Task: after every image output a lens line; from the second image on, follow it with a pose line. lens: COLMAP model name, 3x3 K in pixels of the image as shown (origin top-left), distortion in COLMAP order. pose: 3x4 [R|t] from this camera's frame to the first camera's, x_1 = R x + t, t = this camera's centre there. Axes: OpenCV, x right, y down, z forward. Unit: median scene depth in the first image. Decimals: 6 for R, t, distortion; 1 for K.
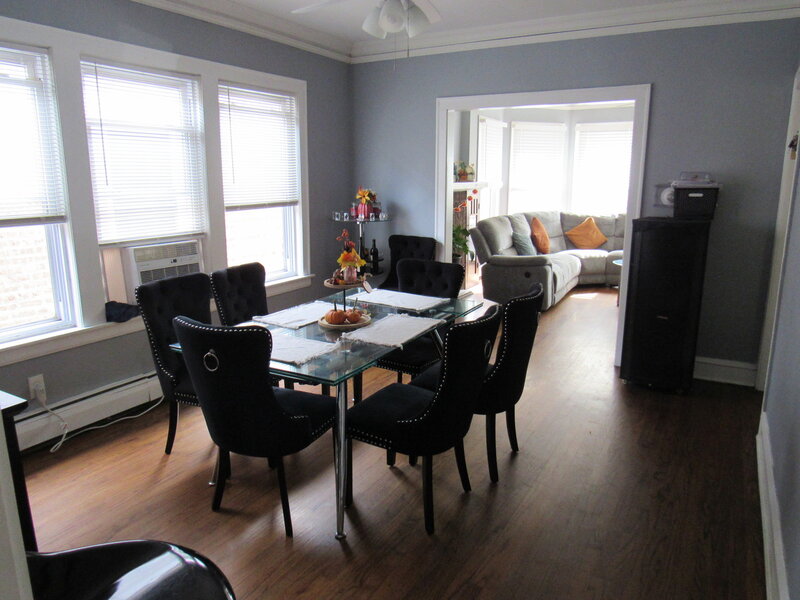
lens RADIAL K [[571.7, 0, 404.5], [0, 571.7, 298.5], [0, 0, 1]] dist [-0.015711, -0.002813]
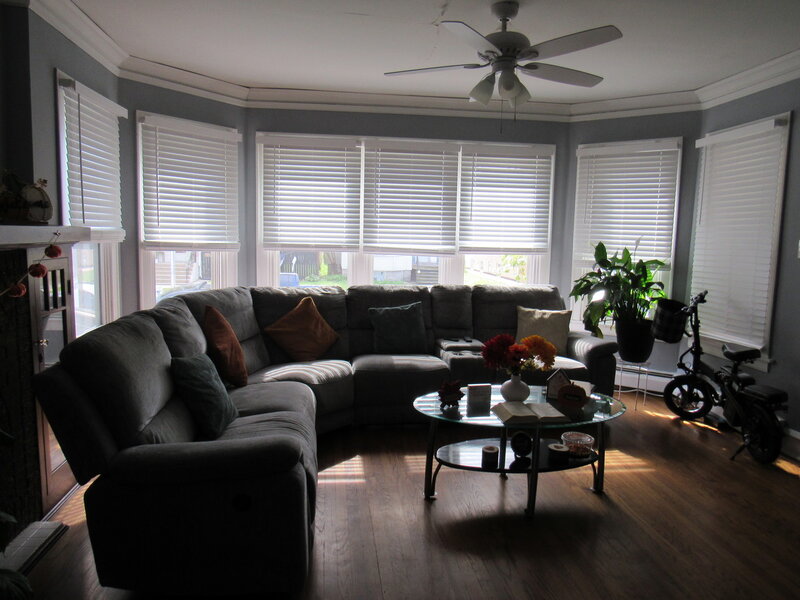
lens RADIAL K [[571.7, 0, 404.5], [0, 571.7, 298.5], [0, 0, 1]] dist [-0.015711, -0.002813]
pose [[0.801474, -0.047996, 0.596100, 0.081069], [0.100361, 0.993432, -0.054951, -0.107513], [-0.589548, 0.103867, 0.801027, 0.543124]]
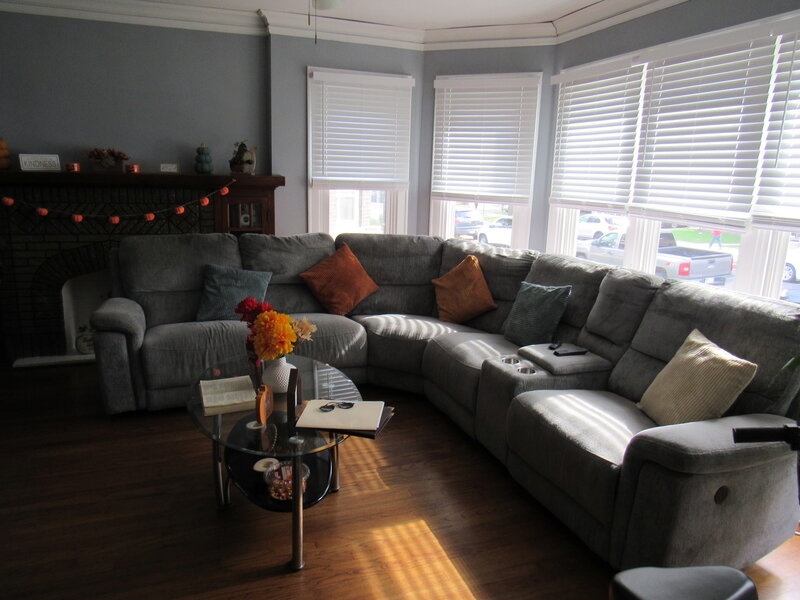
lens RADIAL K [[571.7, 0, 404.5], [0, 571.7, 298.5], [0, 0, 1]] dist [-0.015711, -0.002813]
pose [[0.764829, 0.159224, -0.624247, 0.630050], [-0.161087, 0.985462, 0.053993, -0.129736], [0.623768, 0.059263, 0.779359, 0.616200]]
